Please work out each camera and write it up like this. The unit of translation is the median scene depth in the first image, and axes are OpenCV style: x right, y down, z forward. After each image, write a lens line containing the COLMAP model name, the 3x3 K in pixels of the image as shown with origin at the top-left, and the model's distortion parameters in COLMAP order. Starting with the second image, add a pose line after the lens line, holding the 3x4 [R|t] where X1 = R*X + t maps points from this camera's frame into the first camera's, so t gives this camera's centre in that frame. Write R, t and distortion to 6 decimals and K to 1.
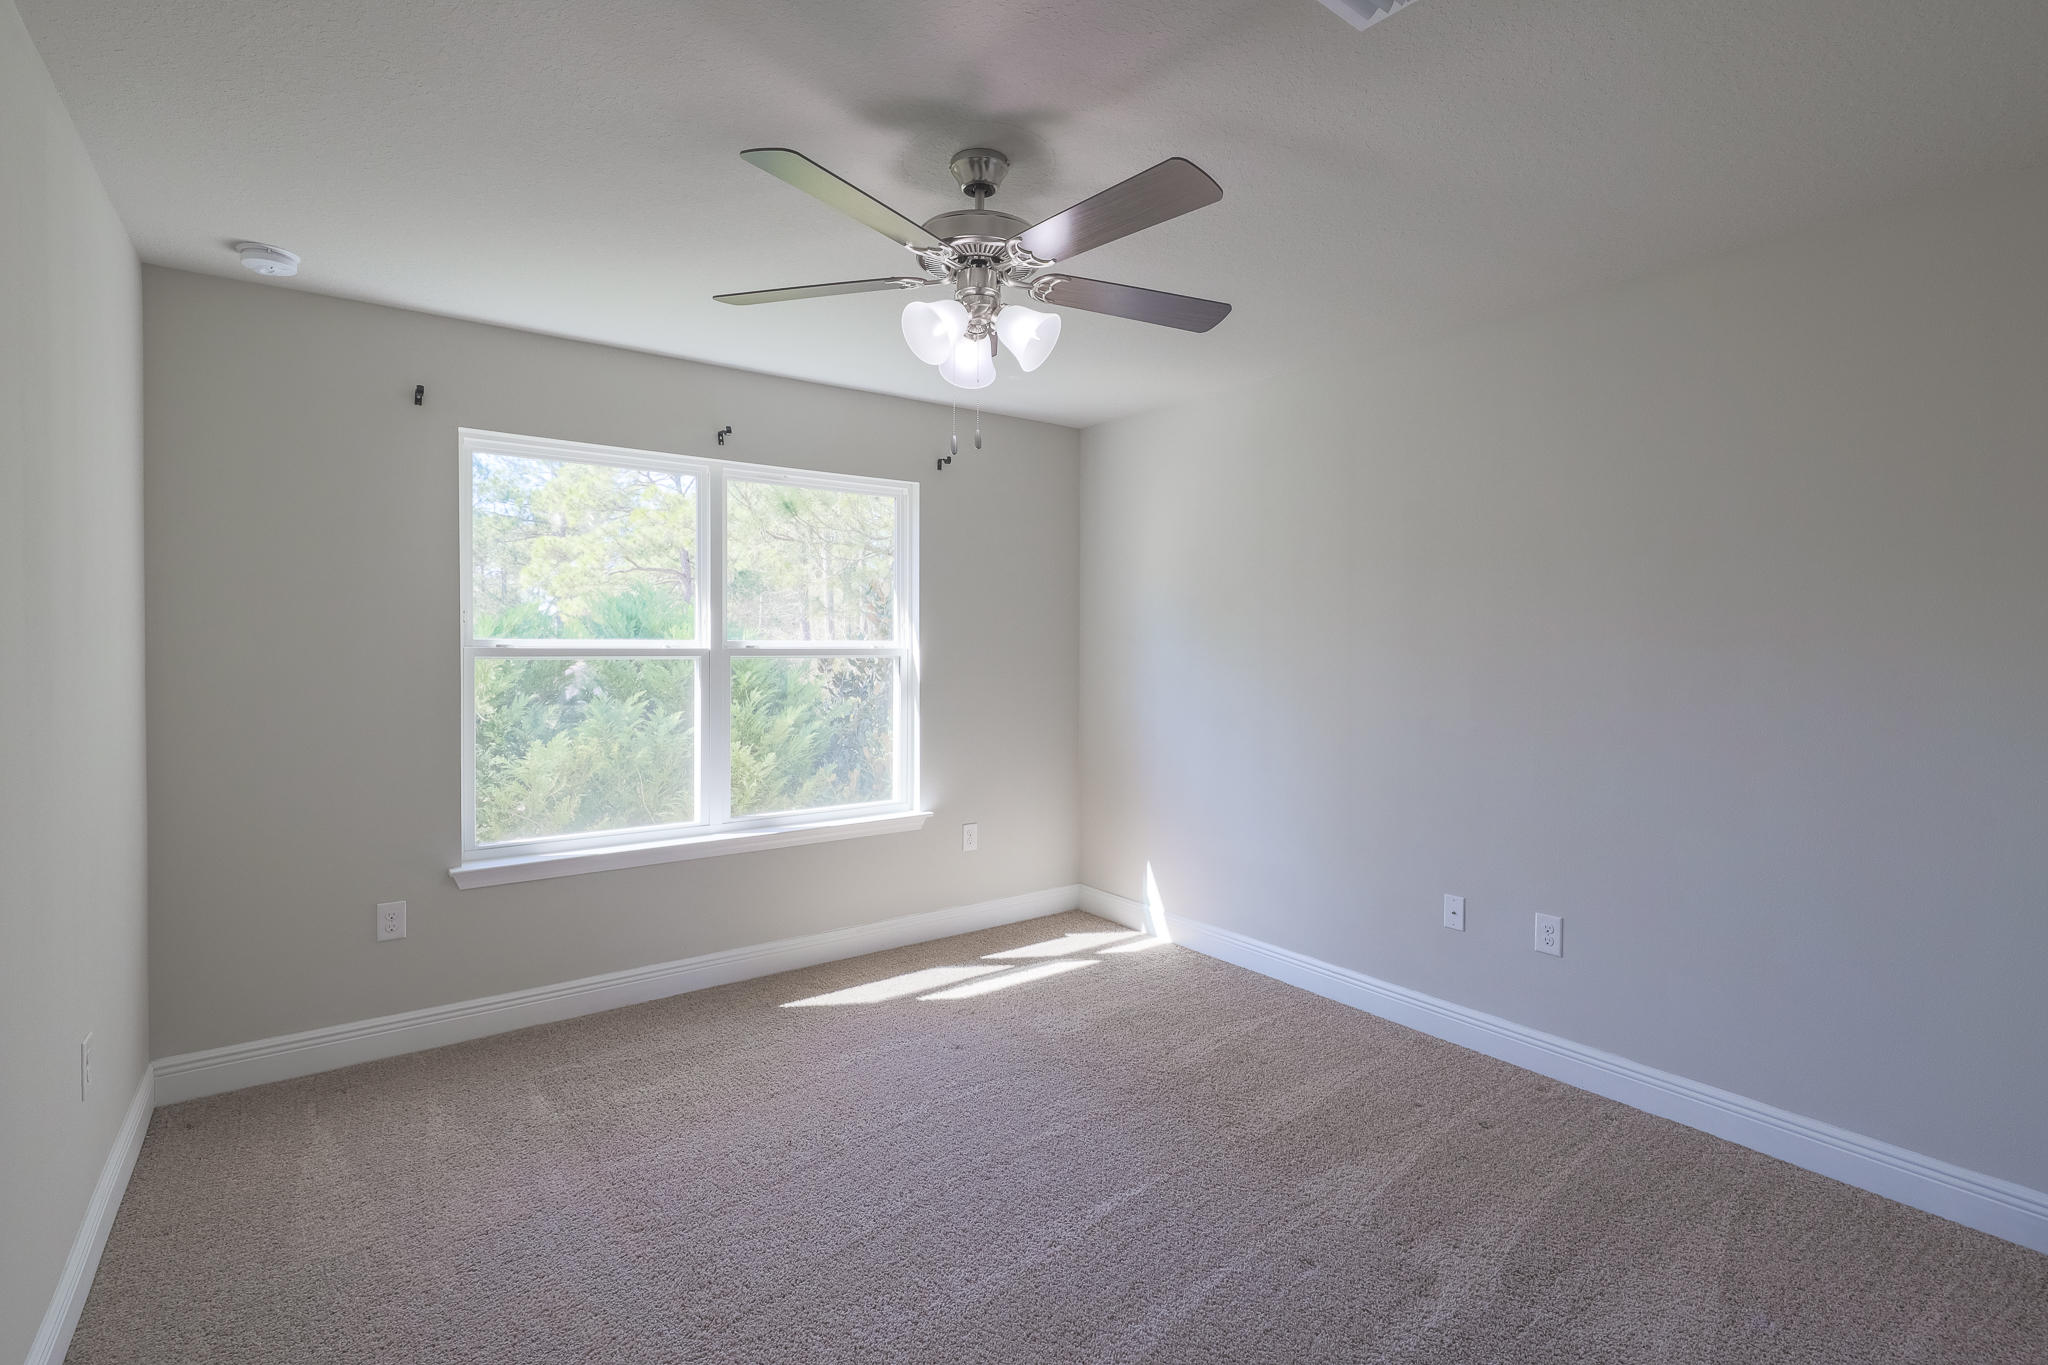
lens RADIAL K [[937.8, 0, 1015.7], [0, 937.8, 655.4], [0, 0, 1]] dist [-0.000662, -0.000313]
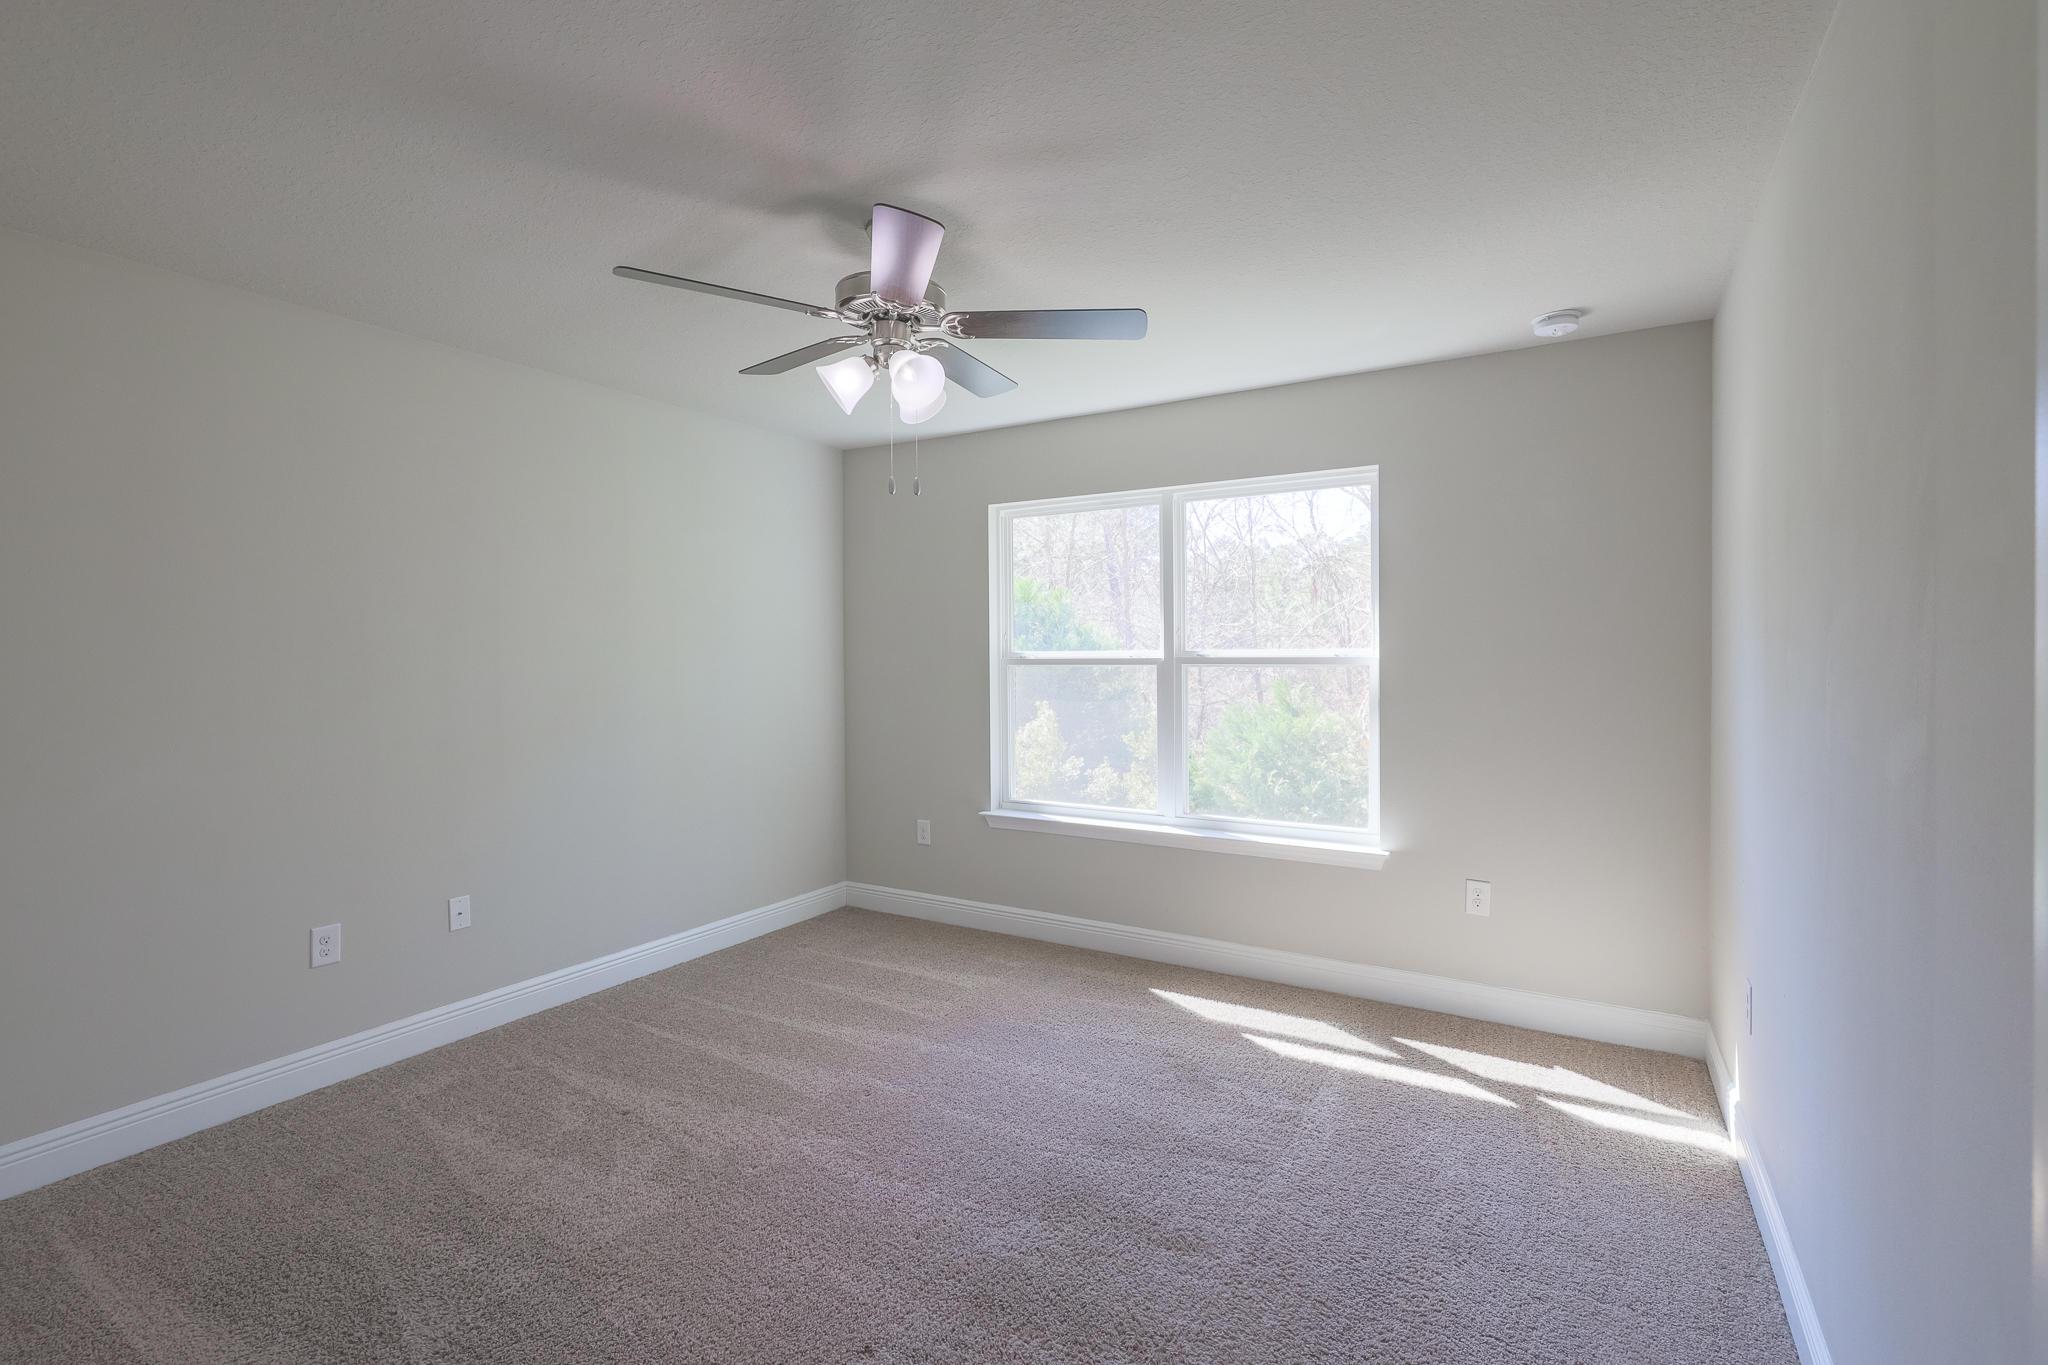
lens RADIAL K [[910.4, 0, 1024.0], [0, 910.4, 682.5], [0, 0, 1]] dist [-0.000123, -0.000005]
pose [[0.378316, 0.025184, -0.925334, 0.581603], [-0.003099, 0.999659, 0.025940, -0.005594], [0.925671, -0.006946, 0.378265, 0.416329]]
